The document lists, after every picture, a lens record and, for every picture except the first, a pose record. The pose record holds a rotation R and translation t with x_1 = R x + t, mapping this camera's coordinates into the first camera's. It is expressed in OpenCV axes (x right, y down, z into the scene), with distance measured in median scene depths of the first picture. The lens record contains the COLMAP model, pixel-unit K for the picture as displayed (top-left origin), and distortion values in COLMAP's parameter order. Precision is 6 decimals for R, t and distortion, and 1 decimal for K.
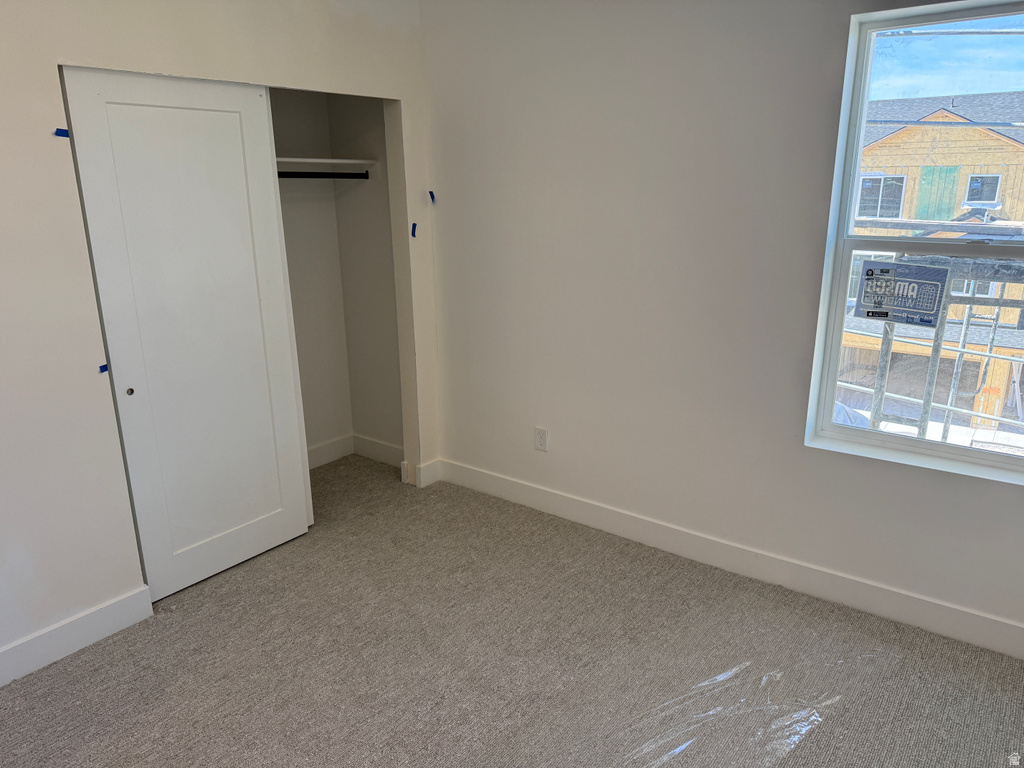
lens RADIAL K [[730.5, 0, 503.8], [0, 730.5, 382.8], [0, 0, 1]] dist [0.054258, -0.038753]
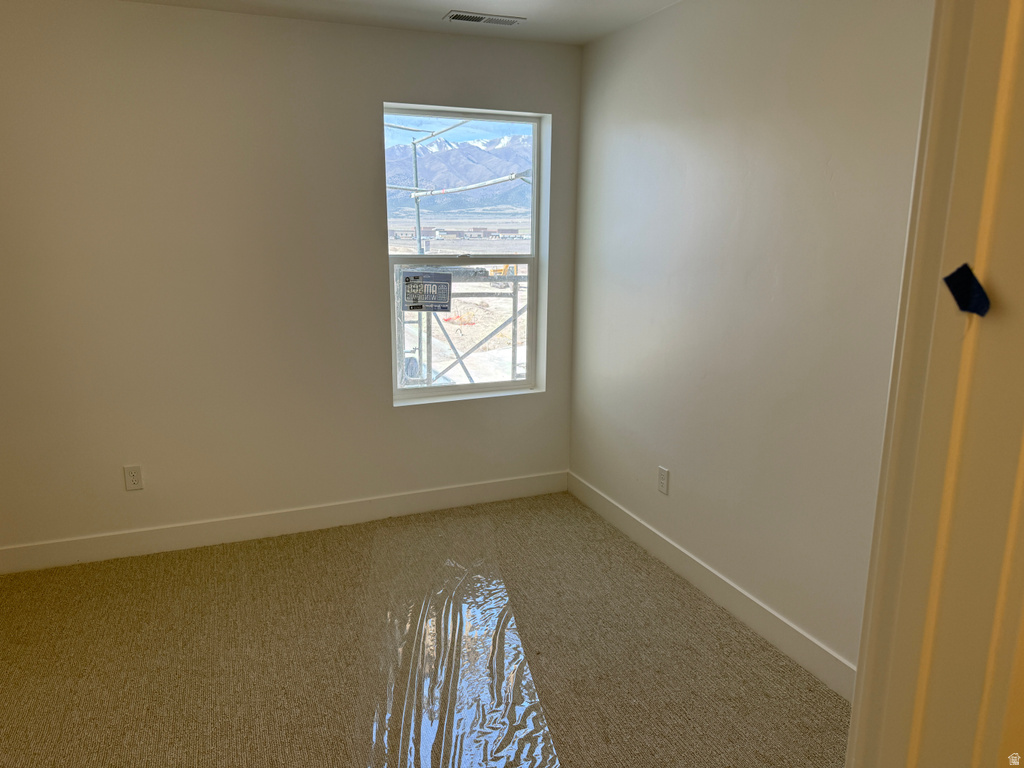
lens RADIAL K [[730.5, 0, 509.0], [0, 730.5, 383.3], [0, 0, 1]] dist [0.054258, -0.038753]
pose [[0.508709, -0.164416, 0.845093, -0.655334], [0.216229, 0.974532, 0.059438, 0.007989], [-0.833343, 0.152497, 0.531304, 0.095150]]
